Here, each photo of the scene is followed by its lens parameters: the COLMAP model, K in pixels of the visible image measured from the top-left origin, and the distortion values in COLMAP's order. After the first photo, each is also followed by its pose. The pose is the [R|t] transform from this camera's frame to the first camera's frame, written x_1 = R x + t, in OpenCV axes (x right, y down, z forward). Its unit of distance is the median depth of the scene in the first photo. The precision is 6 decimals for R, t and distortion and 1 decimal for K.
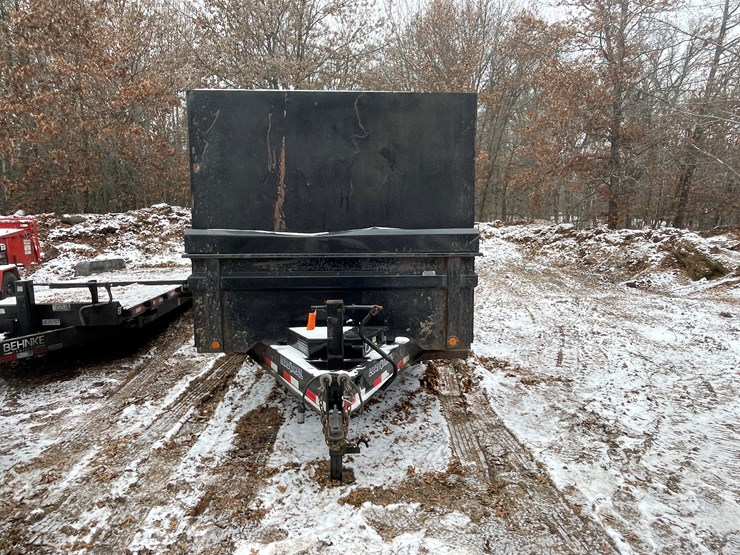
lens RADIAL K [[490.1, 0, 365.2], [0, 490.1, 277.5], [0, 0, 1]] dist [-0.000321, -0.002359]
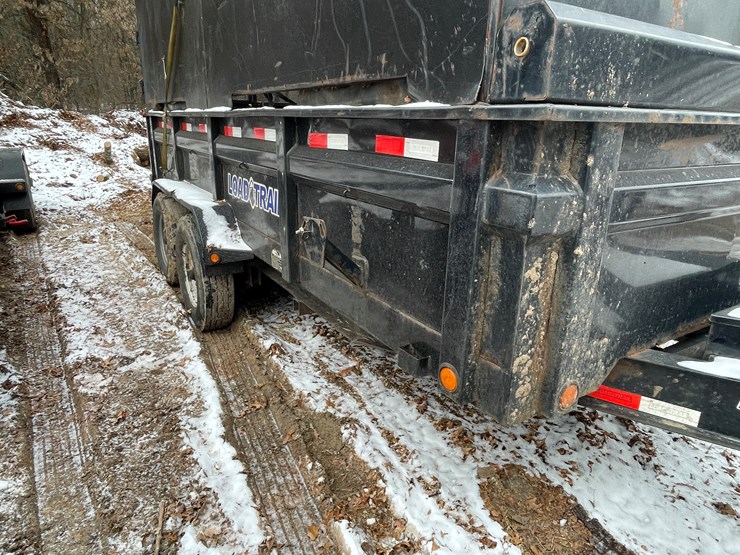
lens RADIAL K [[490.1, 0, 365.2], [0, 490.1, 277.5], [0, 0, 1]] dist [-0.000321, -0.002359]
pose [[0.878388, -0.128225, 0.460427, -0.564003], [0.030193, 0.976303, 0.214291, -0.017350], [-0.476994, -0.174329, 0.861444, 0.781377]]
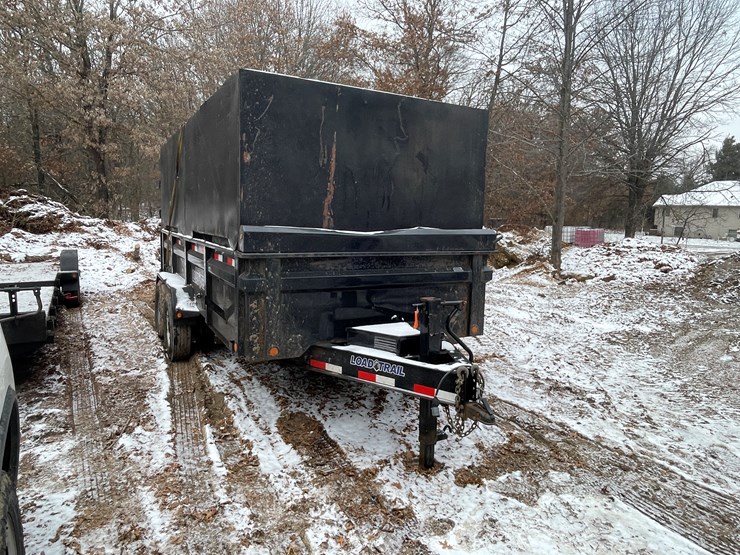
lens RADIAL K [[490.1, 0, 365.2], [0, 490.1, 277.5], [0, 0, 1]] dist [-0.000321, -0.002359]
pose [[0.900731, -0.025432, 0.433633, -0.539116], [0.016942, 0.999582, 0.023433, -0.020488], [-0.434047, -0.013760, 0.900785, 0.096168]]
